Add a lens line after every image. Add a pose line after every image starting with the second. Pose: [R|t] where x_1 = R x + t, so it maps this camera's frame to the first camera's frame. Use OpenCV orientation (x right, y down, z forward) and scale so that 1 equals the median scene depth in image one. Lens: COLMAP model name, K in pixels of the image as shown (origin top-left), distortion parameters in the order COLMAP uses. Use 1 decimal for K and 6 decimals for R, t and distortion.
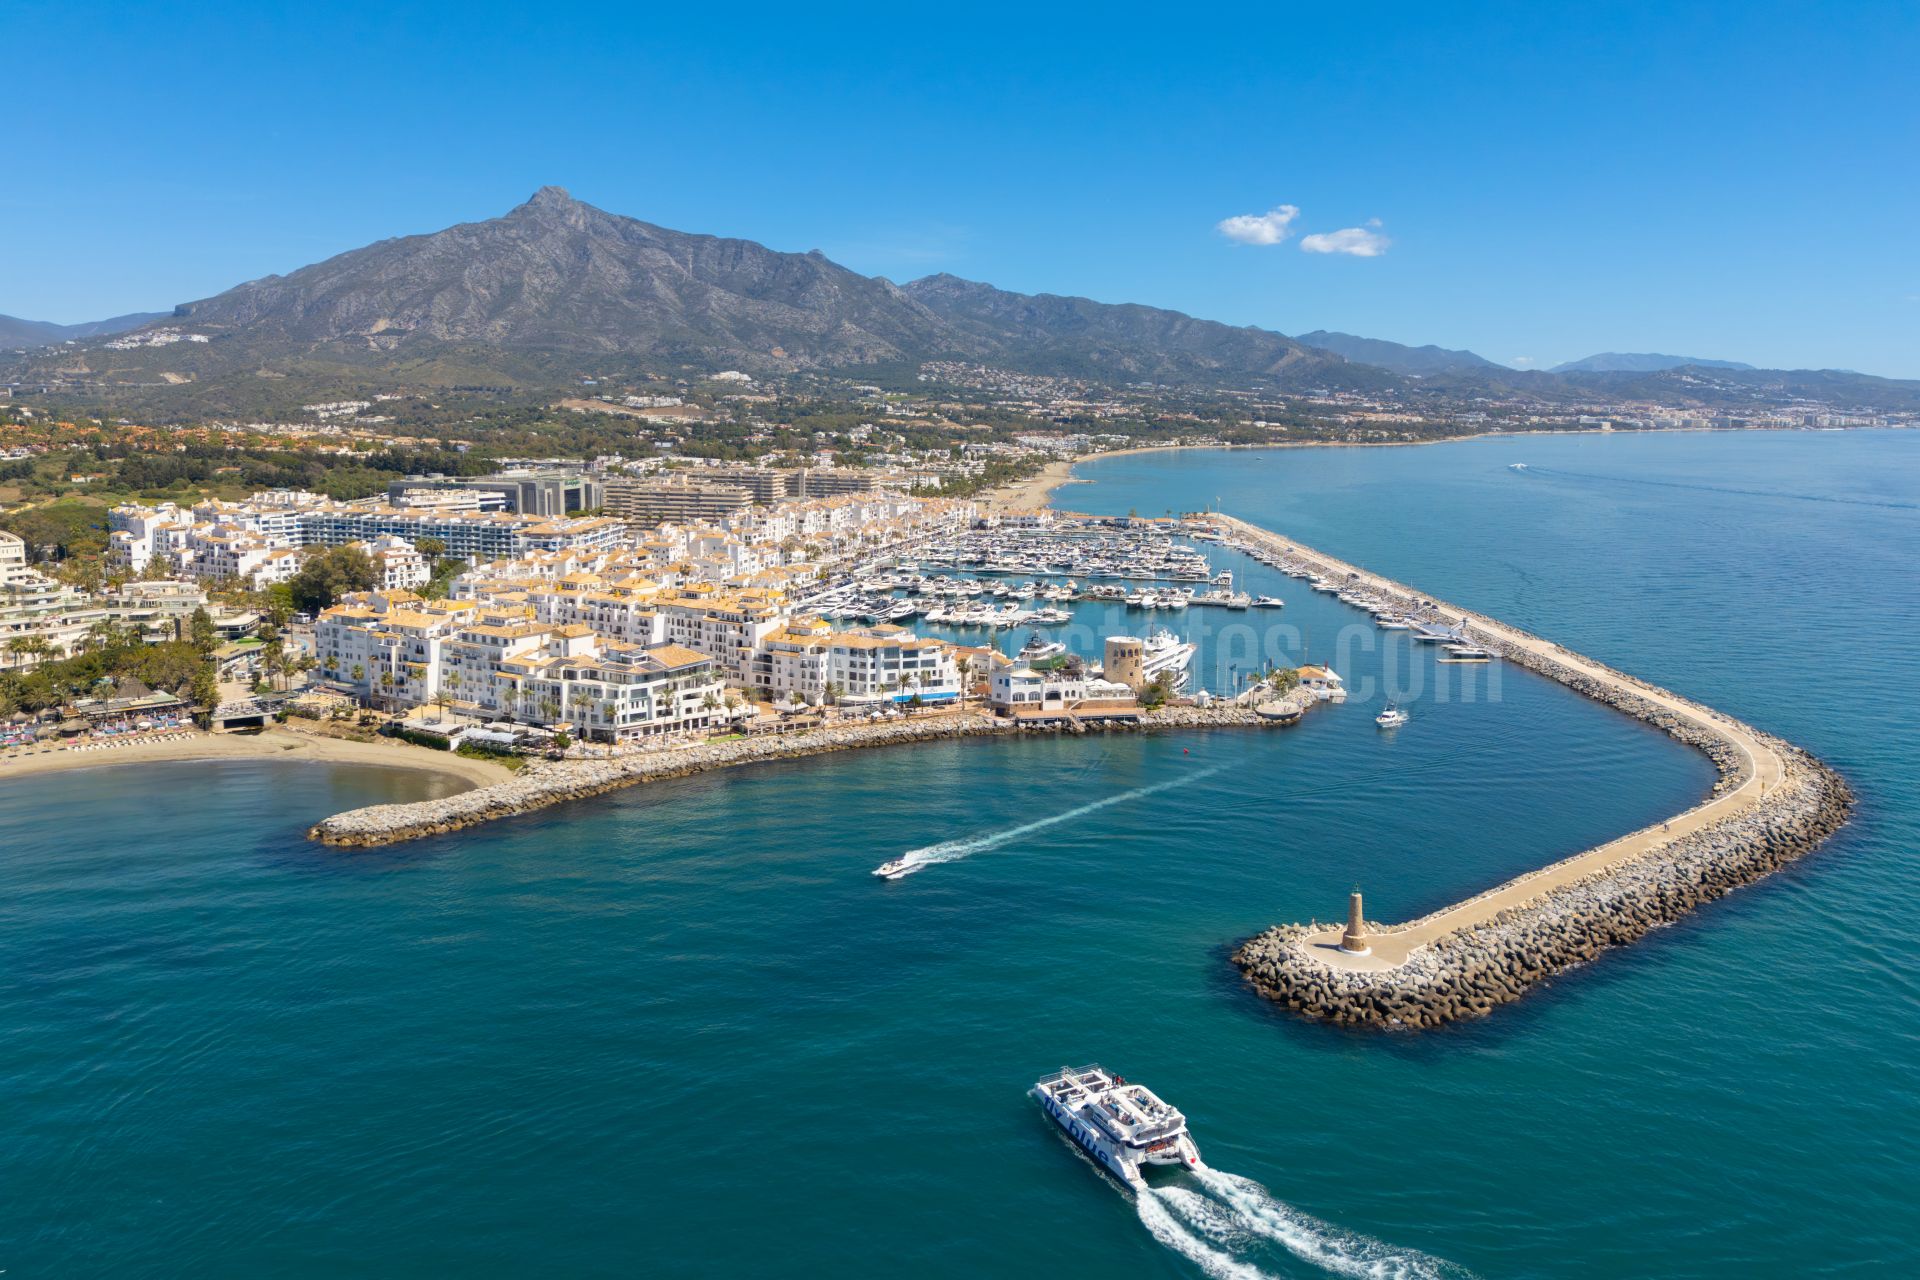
lens RADIAL K [[1450.0, 0, 960.0], [0, 1450.0, 640.0], [0, 0, 1]] dist [0.008802, -0.003436]
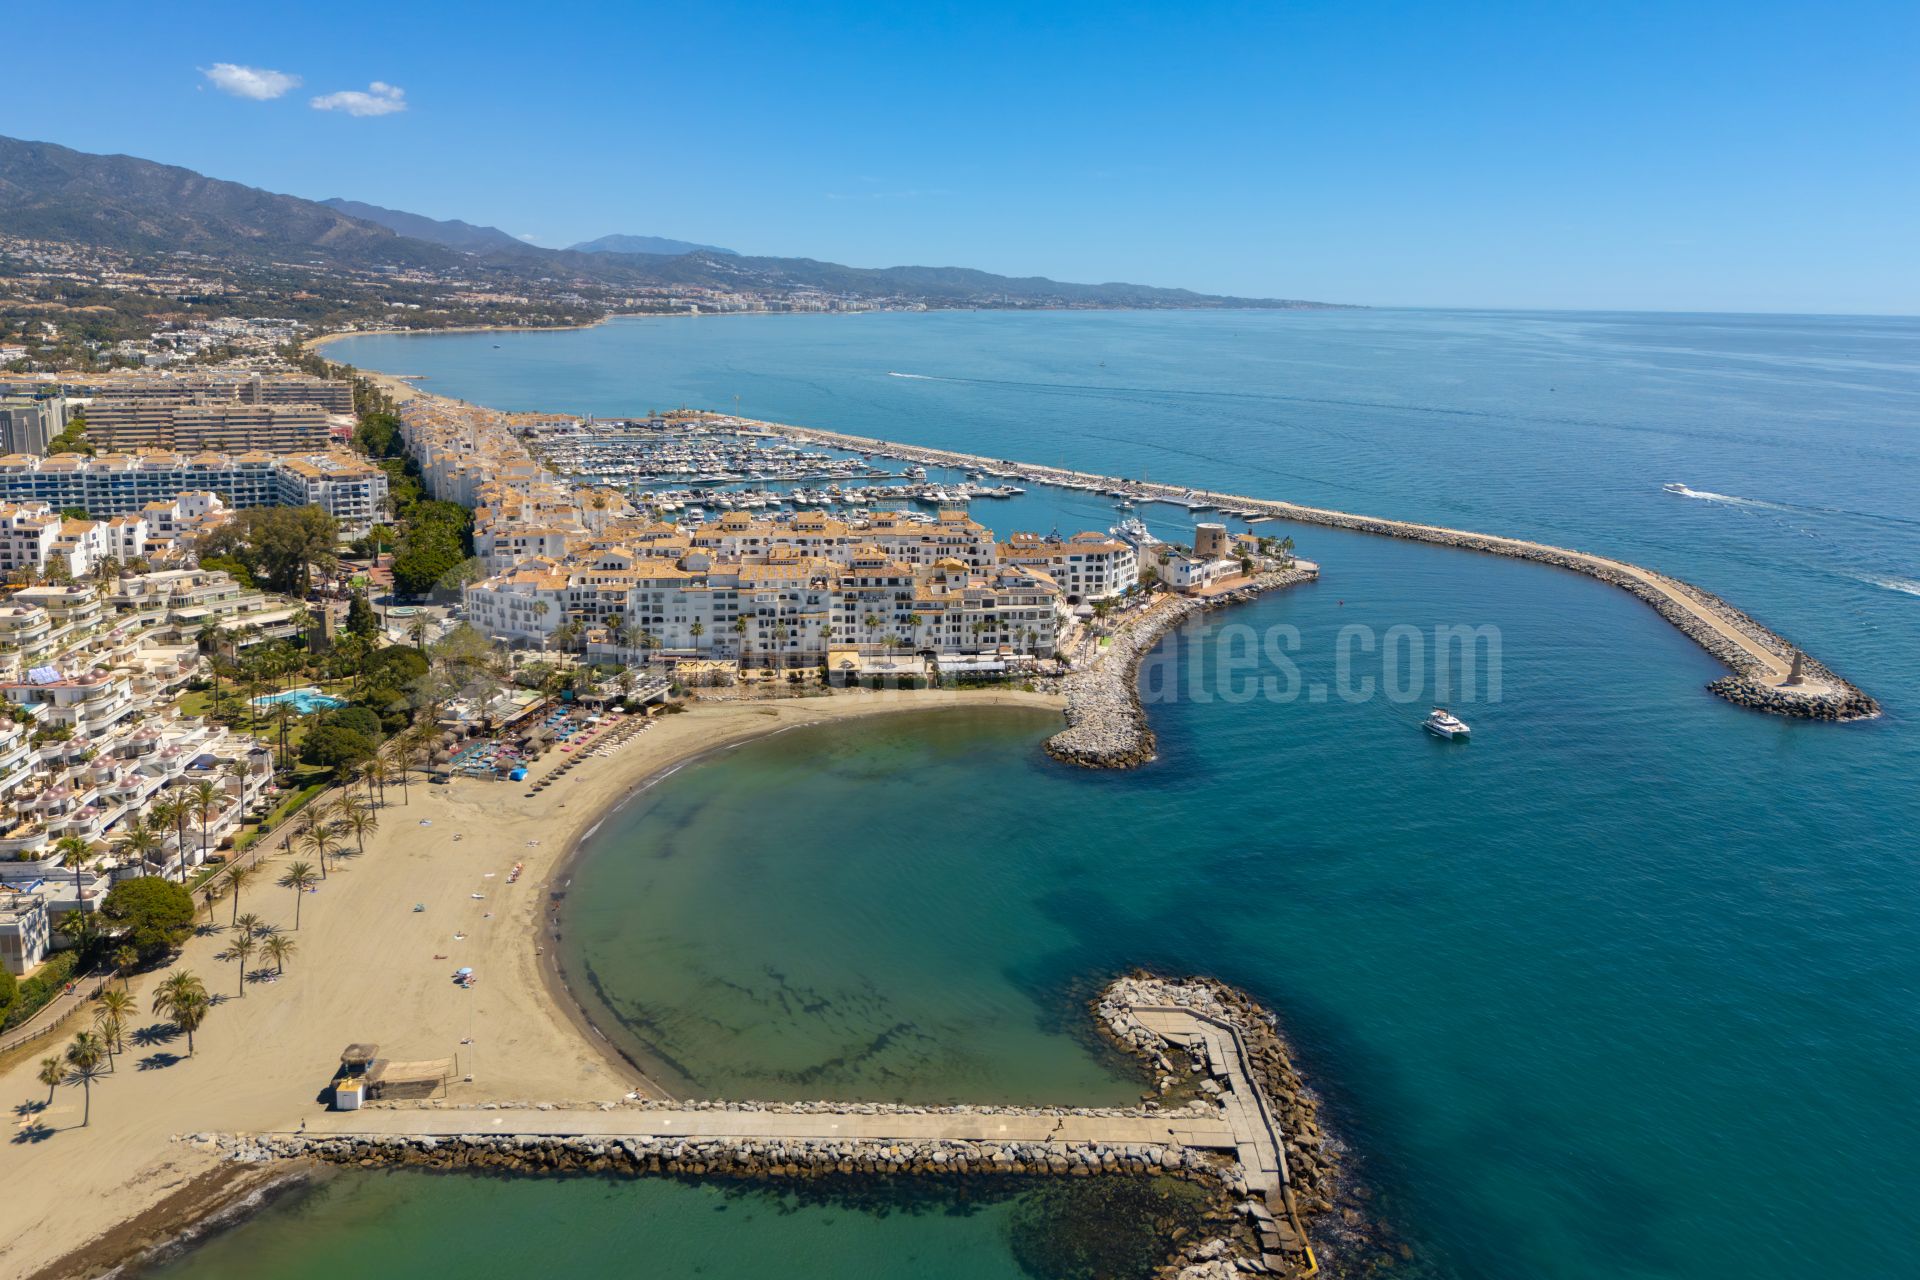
lens RADIAL K [[1450.0, 0, 960.0], [0, 1450.0, 640.0], [0, 0, 1]] dist [0.008802, -0.003436]
pose [[0.759147, -0.139447, 0.635807, -0.101804], [0.084129, 0.989610, 0.116595, -0.008043], [-0.645460, -0.035023, 0.762991, 0.018612]]
